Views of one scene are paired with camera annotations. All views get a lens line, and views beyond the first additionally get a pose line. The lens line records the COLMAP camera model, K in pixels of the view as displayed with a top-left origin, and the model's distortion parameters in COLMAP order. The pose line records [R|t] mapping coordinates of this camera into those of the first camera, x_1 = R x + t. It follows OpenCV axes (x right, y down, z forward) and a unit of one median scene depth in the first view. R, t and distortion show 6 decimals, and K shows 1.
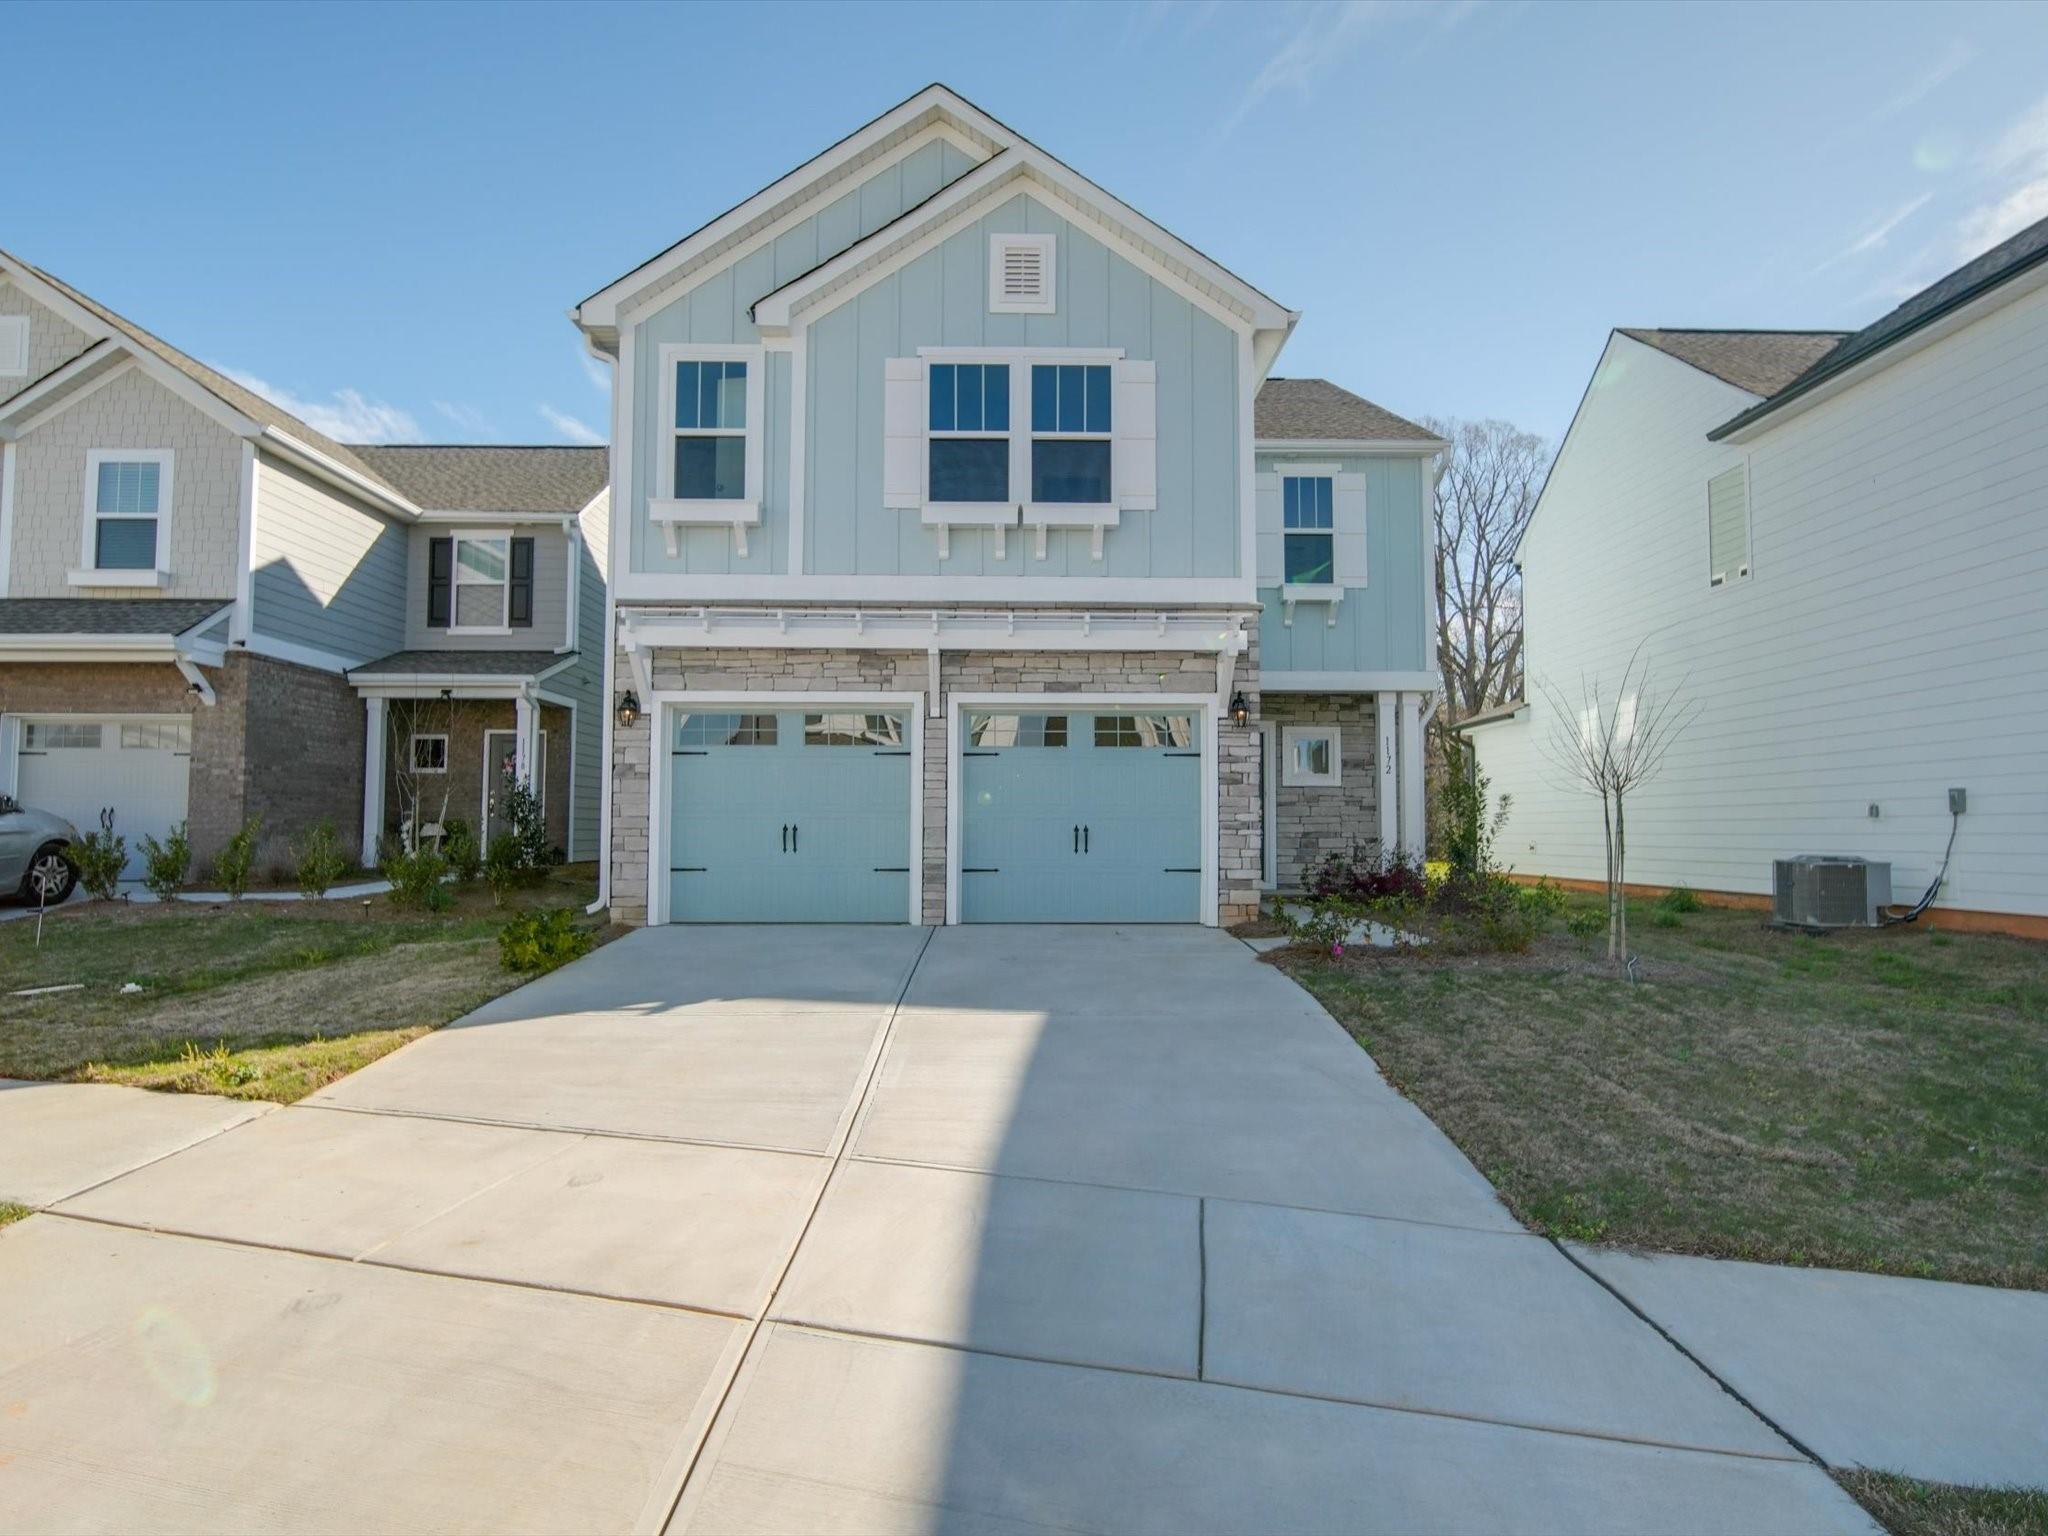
lens RADIAL K [[1256.8, 0, 1022.2], [0, 1256.8, 764.1], [0, 0, 1]] dist [-0.003403, -0.002352]
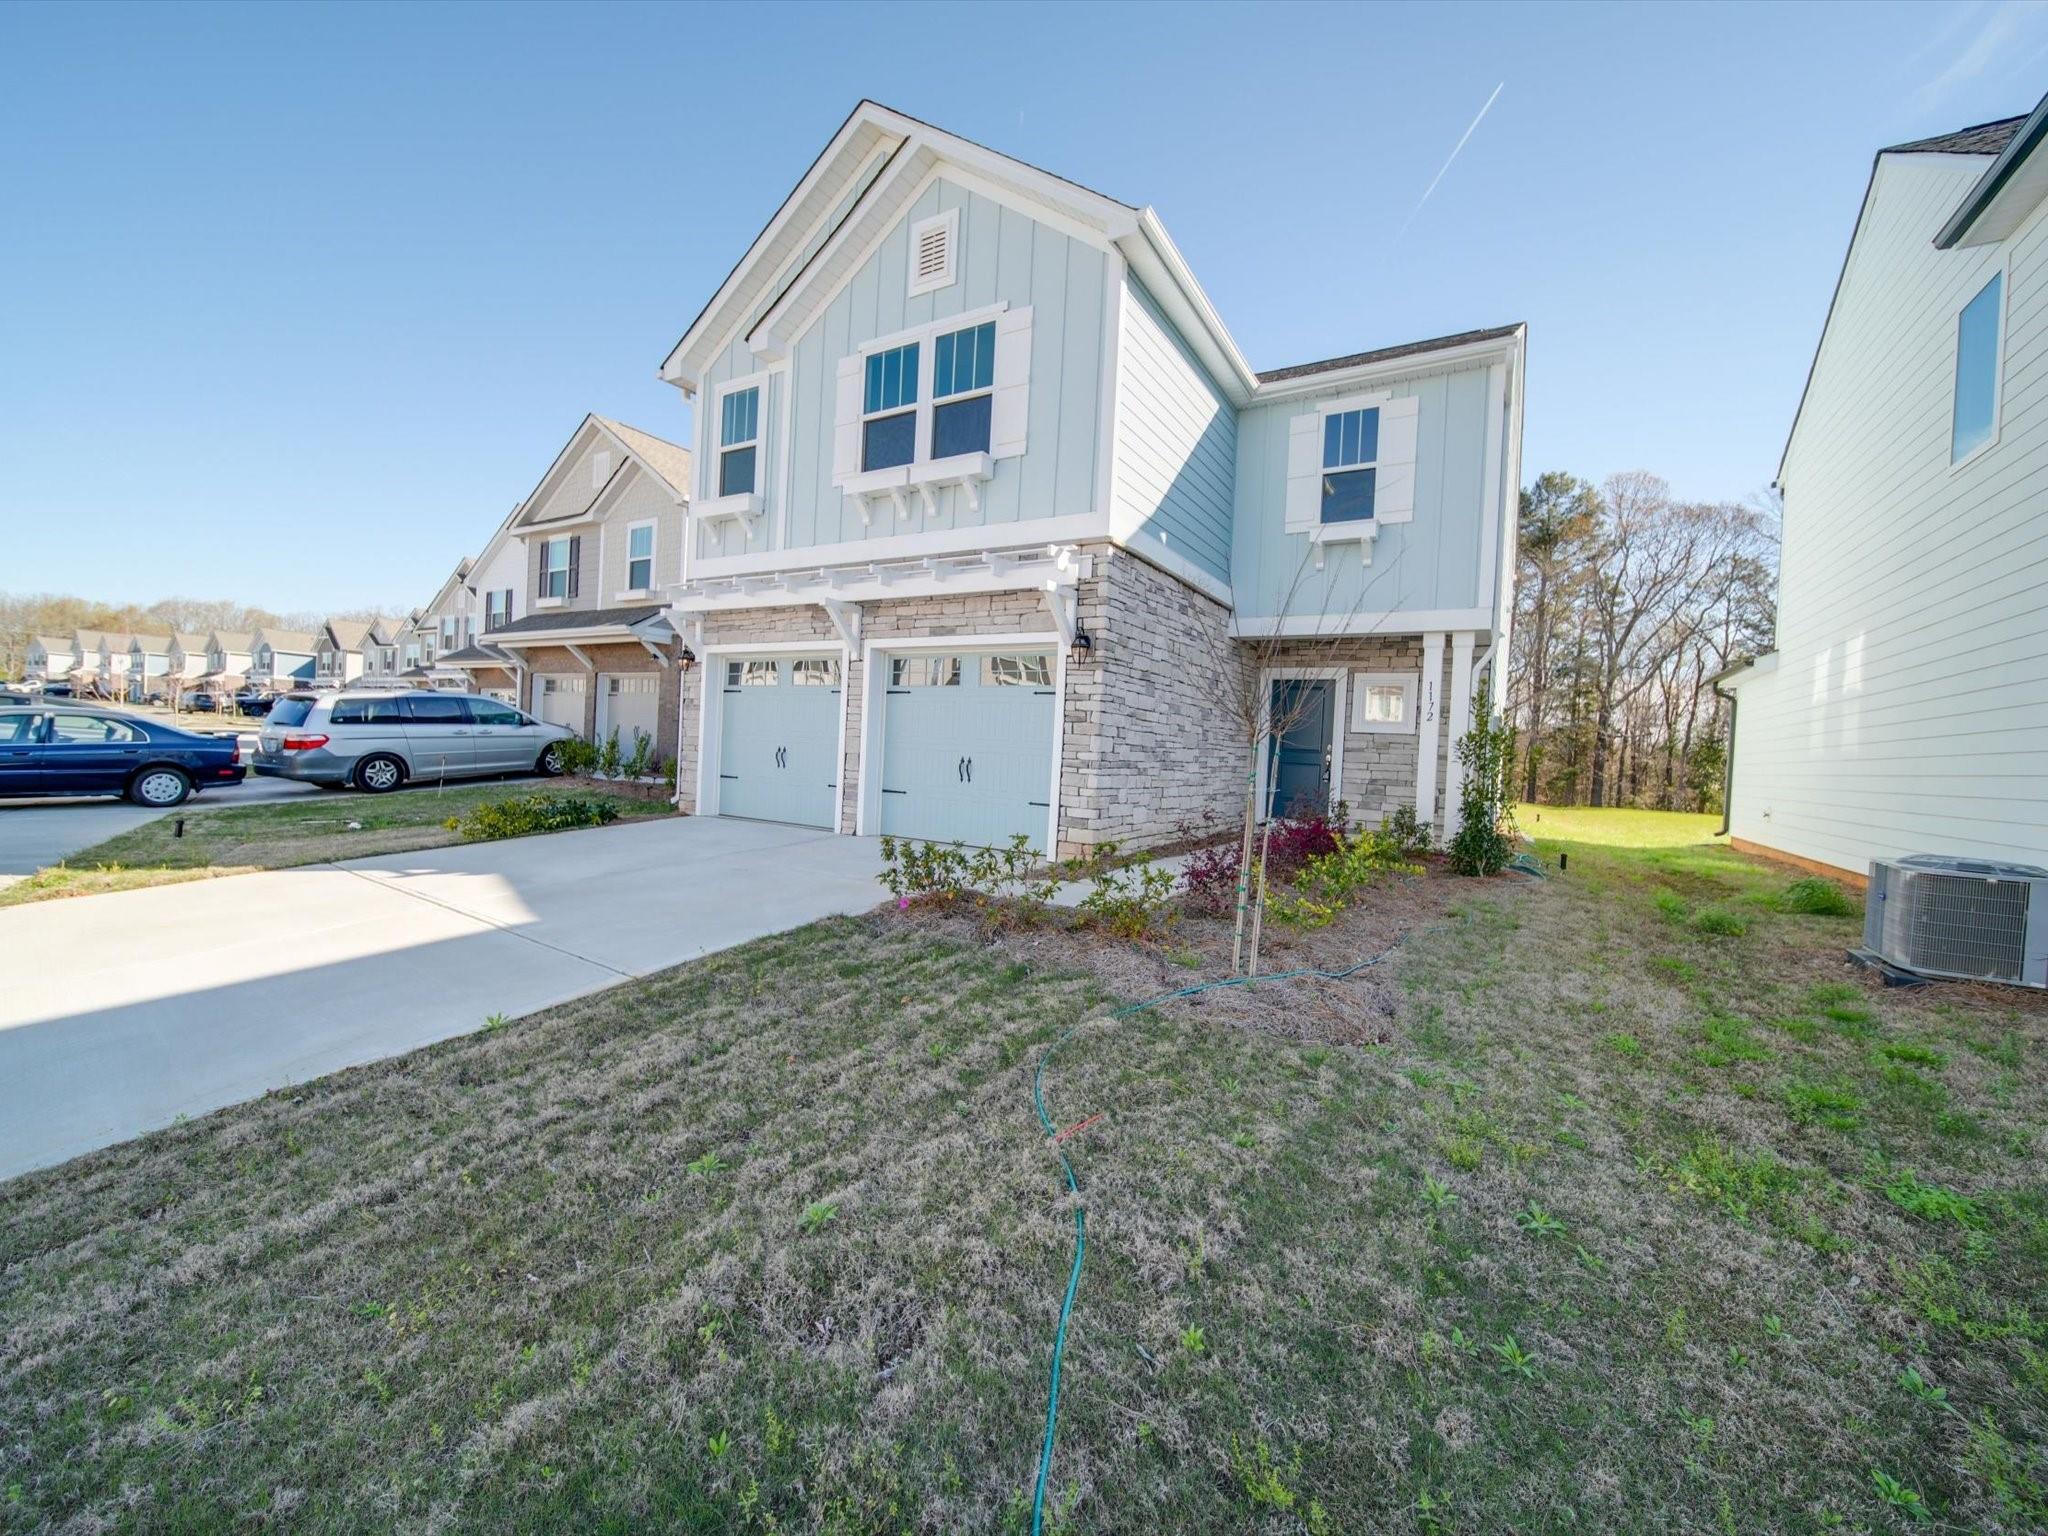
lens RADIAL K [[812.2, 0, 1025.8], [0, 812.2, 764.6], [0, 0, 1]] dist [-0.000001, -0.001309]
pose [[0.843145, 0.048649, -0.535481, 0.472991], [-0.017578, 0.997860, 0.062980, 0.009650], [0.537399, -0.043688, 0.842195, 0.427940]]
